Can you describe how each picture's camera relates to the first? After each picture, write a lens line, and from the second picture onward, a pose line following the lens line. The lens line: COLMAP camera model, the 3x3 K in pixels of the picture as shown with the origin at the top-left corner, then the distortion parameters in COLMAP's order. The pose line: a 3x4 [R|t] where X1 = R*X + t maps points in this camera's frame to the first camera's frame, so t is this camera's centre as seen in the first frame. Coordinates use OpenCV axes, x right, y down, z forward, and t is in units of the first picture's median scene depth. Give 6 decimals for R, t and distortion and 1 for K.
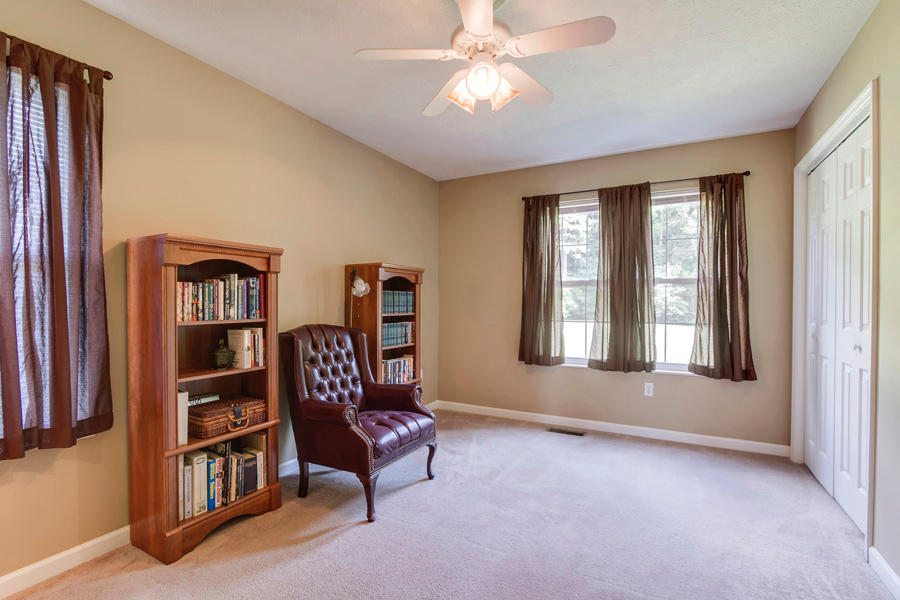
lens RADIAL K [[415.5, 0, 447.2], [0, 415.5, 306.2], [0, 0, 1]] dist [-0.022534, 0.003362]
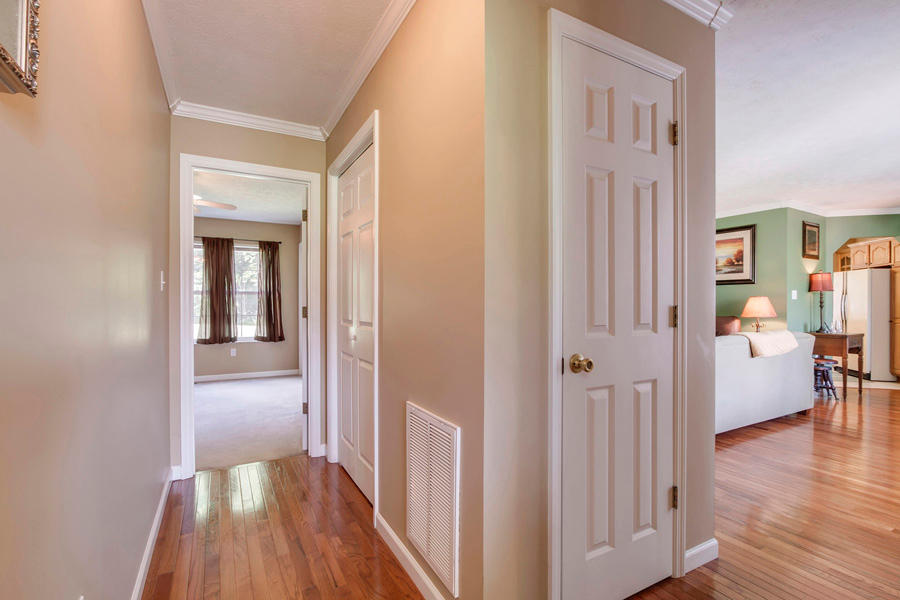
lens RADIAL K [[415.5, 0, 445.5], [0, 415.5, 304.6], [0, 0, 1]] dist [-0.022534, 0.003362]
pose [[0.534872, -0.005232, 0.844917, -0.445100], [0.007950, 0.999968, 0.001159, -0.002524], [-0.844896, 0.006097, 0.534896, -0.619210]]
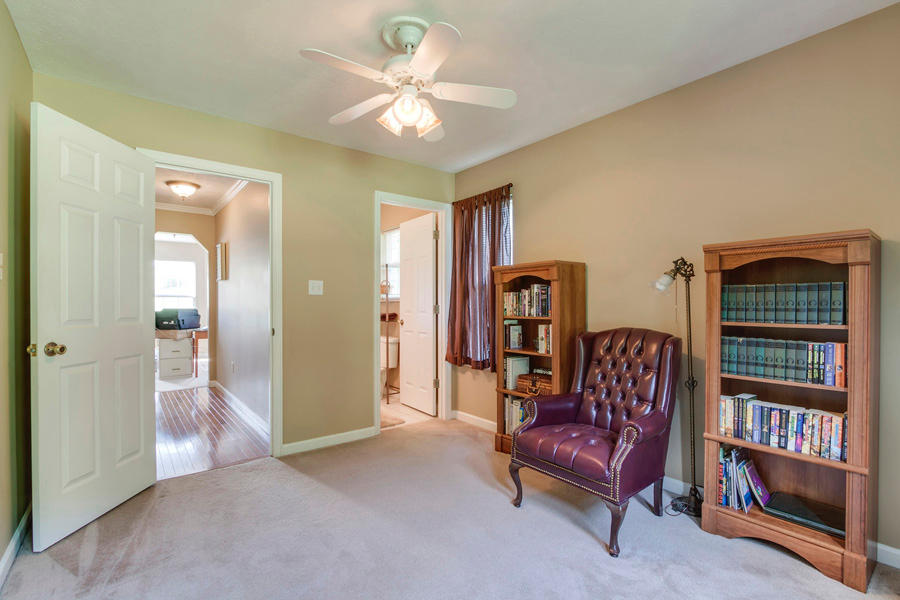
lens RADIAL K [[415.5, 0, 450.1], [0, 415.5, 303.1], [0, 0, 1]] dist [-0.022534, 0.003362]
pose [[-0.384535, -0.009953, -0.923057, 1.209961], [-0.013733, 0.999893, -0.005061, -0.002651], [0.923008, 0.010730, -0.384630, 1.706932]]
